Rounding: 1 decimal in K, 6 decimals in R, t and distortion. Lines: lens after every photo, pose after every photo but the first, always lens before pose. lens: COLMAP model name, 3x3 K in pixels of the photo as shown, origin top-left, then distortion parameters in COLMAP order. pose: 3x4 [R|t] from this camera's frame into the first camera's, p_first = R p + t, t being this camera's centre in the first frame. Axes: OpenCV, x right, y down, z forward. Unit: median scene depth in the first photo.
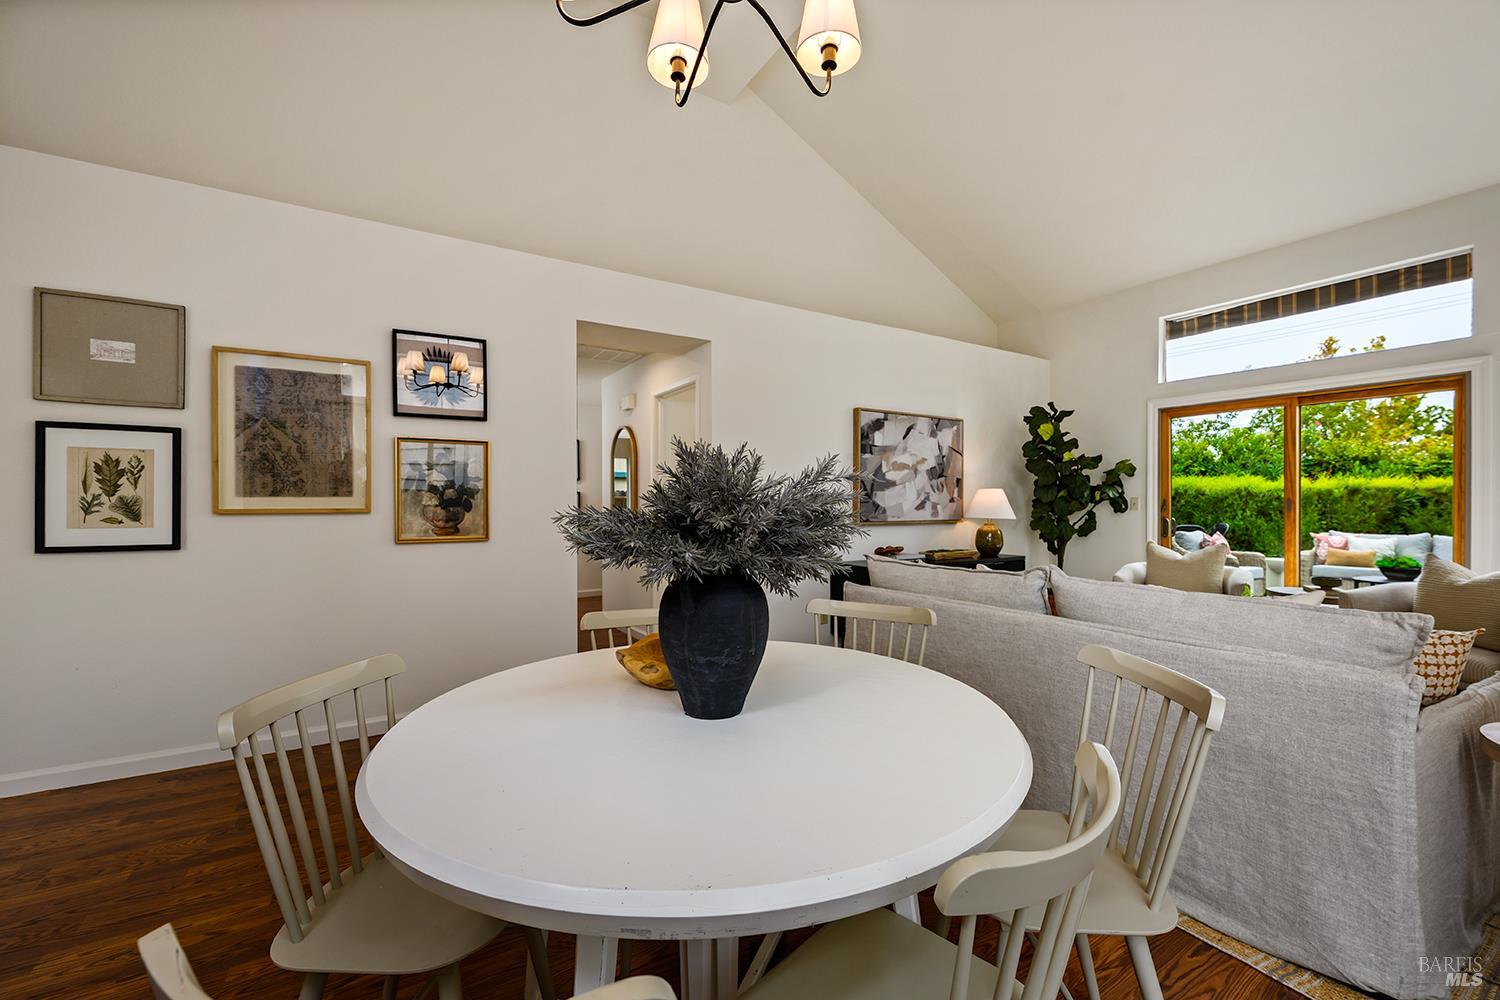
lens RADIAL K [[598.0, 0, 754.0], [0, 598.0, 502.5], [0, 0, 1]] dist [-0.006609, 0.000049]
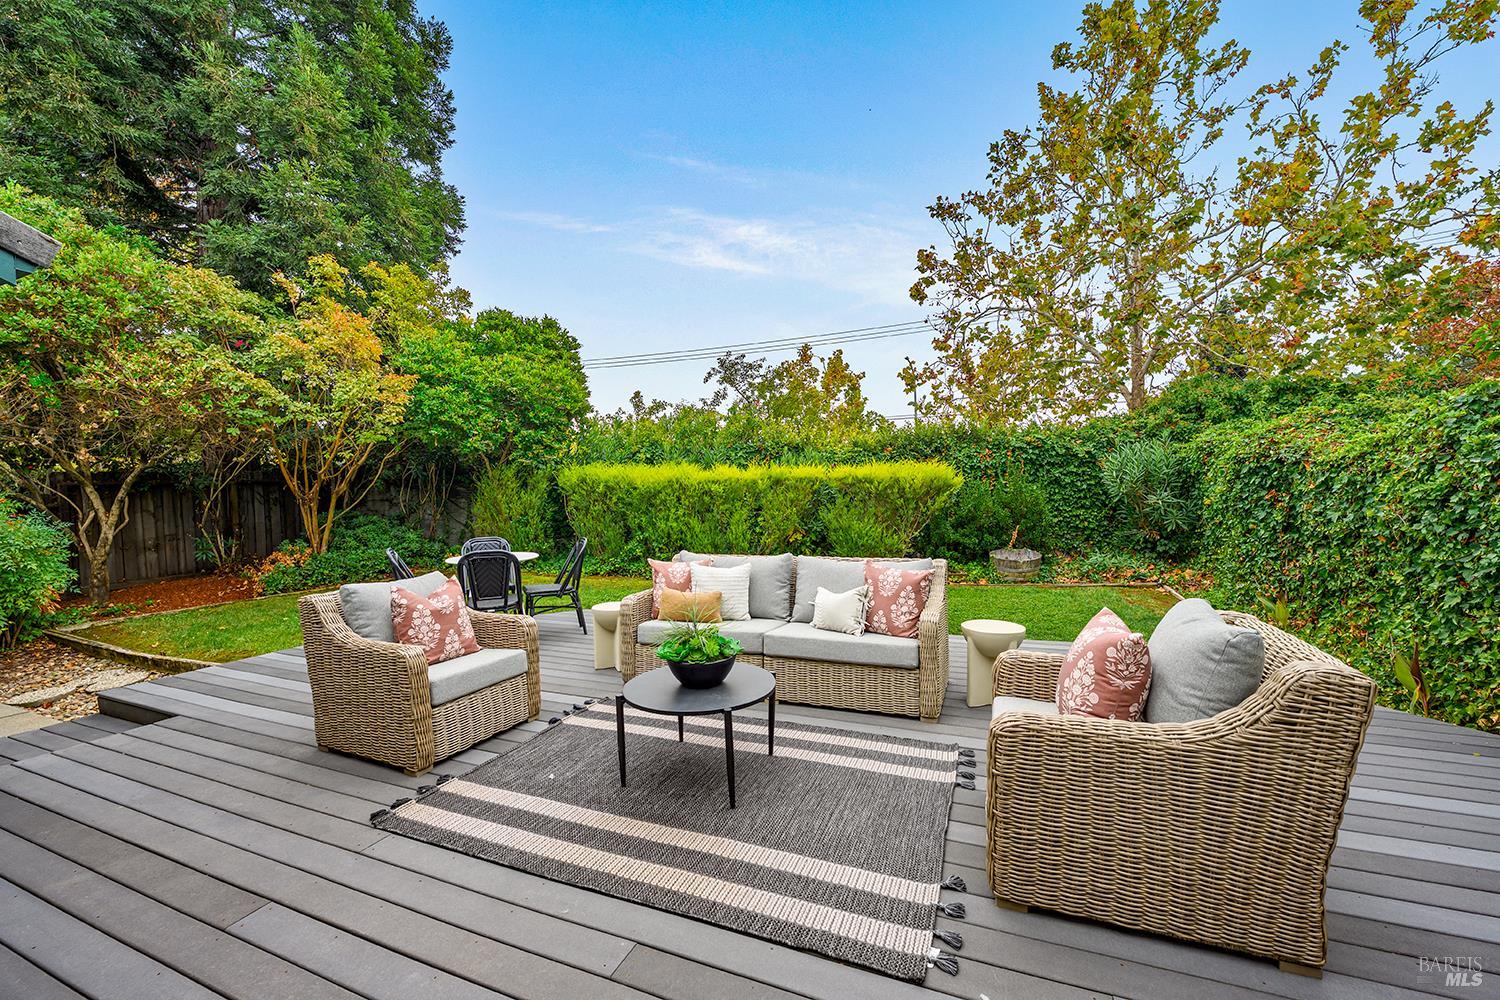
lens RADIAL K [[598.0, 0, 744.4], [0, 598.0, 508.2], [0, 0, 1]] dist [-0.006609, 0.000049]
pose [[0.812531, -0.035039, 0.581865, 1.036519], [0.023692, 0.999352, 0.027095, -0.013764], [-0.582437, -0.008230, 0.812834, 0.746166]]
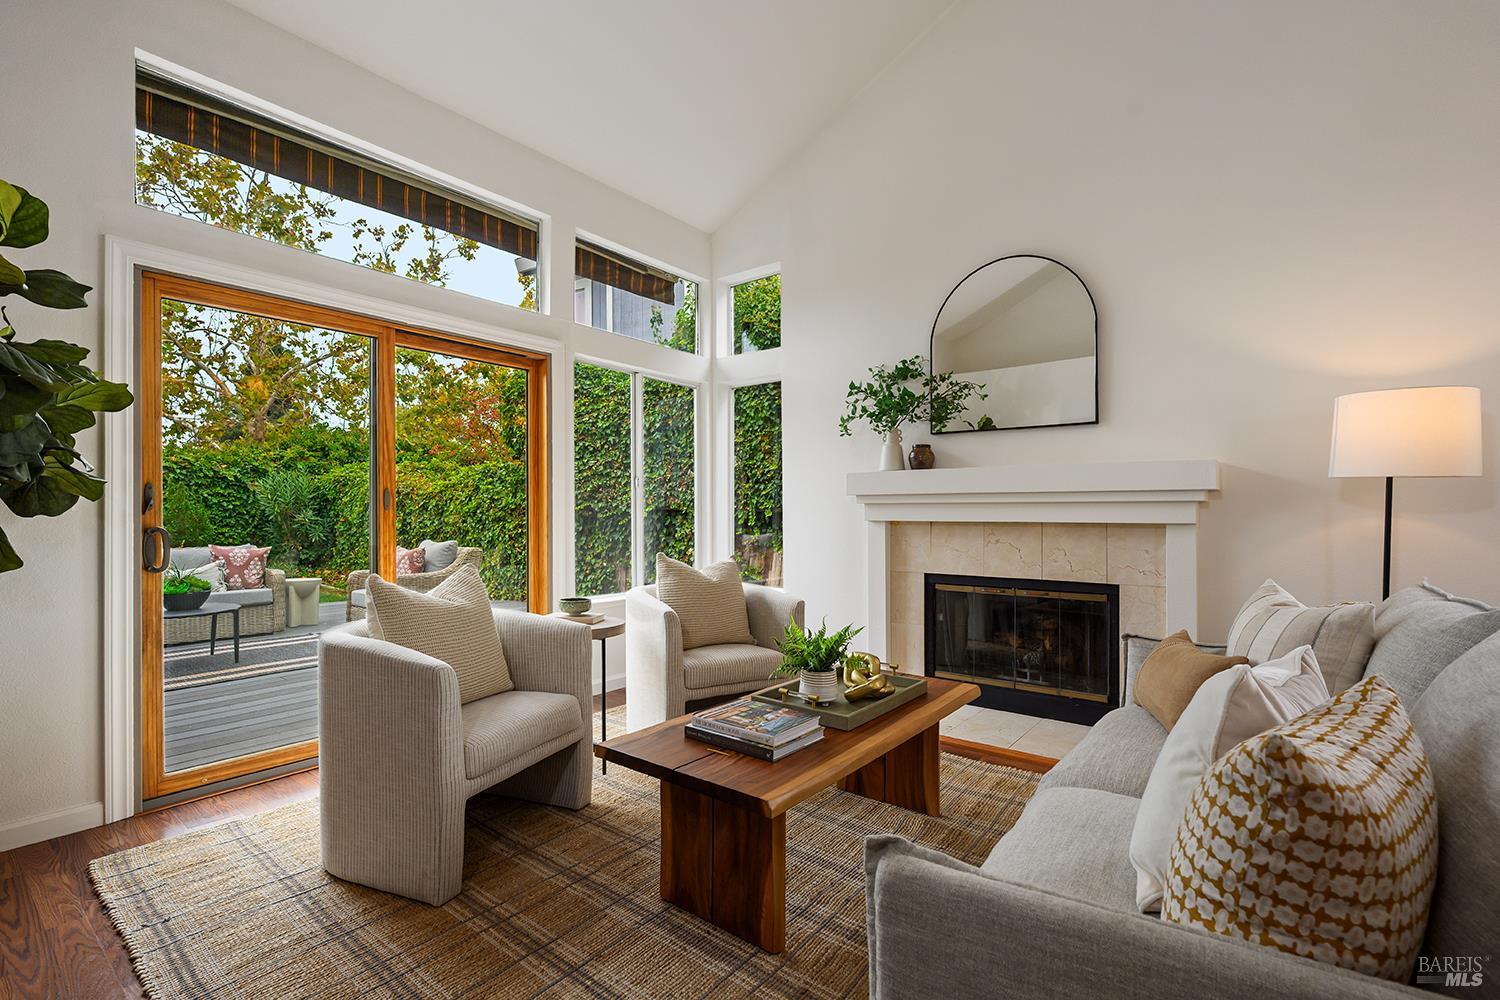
lens RADIAL K [[681.3, 0, 756.4], [0, 681.3, 512.3], [0, 0, 1]] dist [-0.006901, 0.000864]
pose [[-0.356216, 0.000351, 0.934404, 0.079221], [0.000206, 1.000000, -0.000297, 0.015906], [-0.934404, 0.000087, -0.356216, 0.776166]]
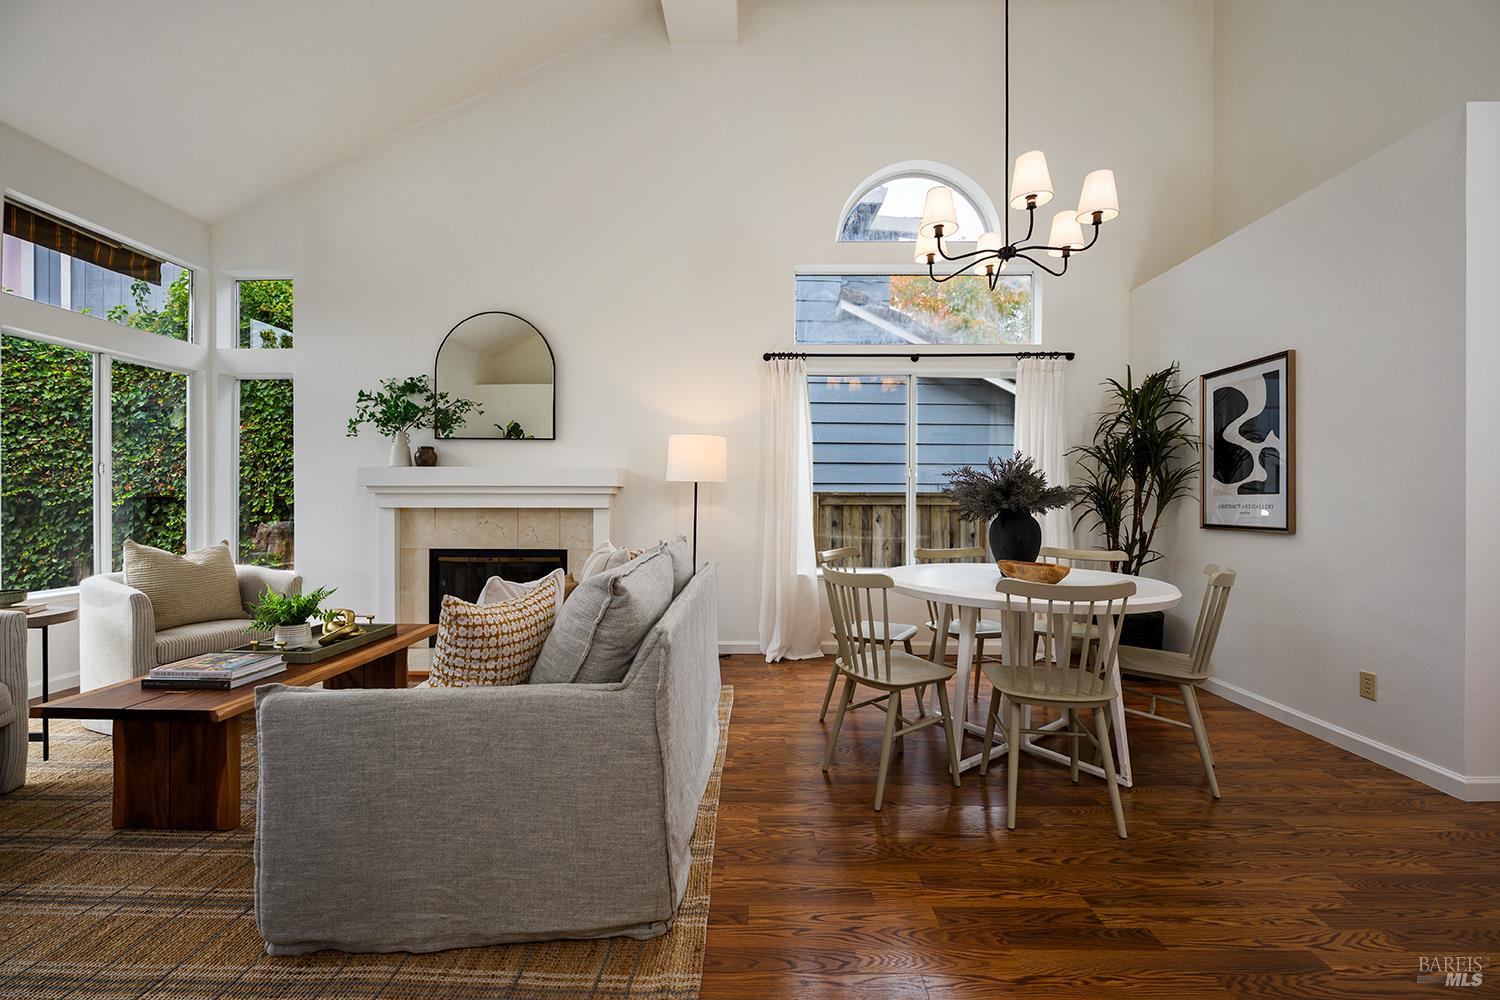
lens RADIAL K [[598.0, 0, 751.6], [0, 598.0, 497.6], [0, 0, 1]] dist [-0.006609, 0.000049]
pose [[-0.845462, 0.000344, 0.534036, -0.111419], [-0.001415, 0.999995, -0.002884, 0.013253], [-0.534034, -0.003194, -0.845457, 0.796869]]
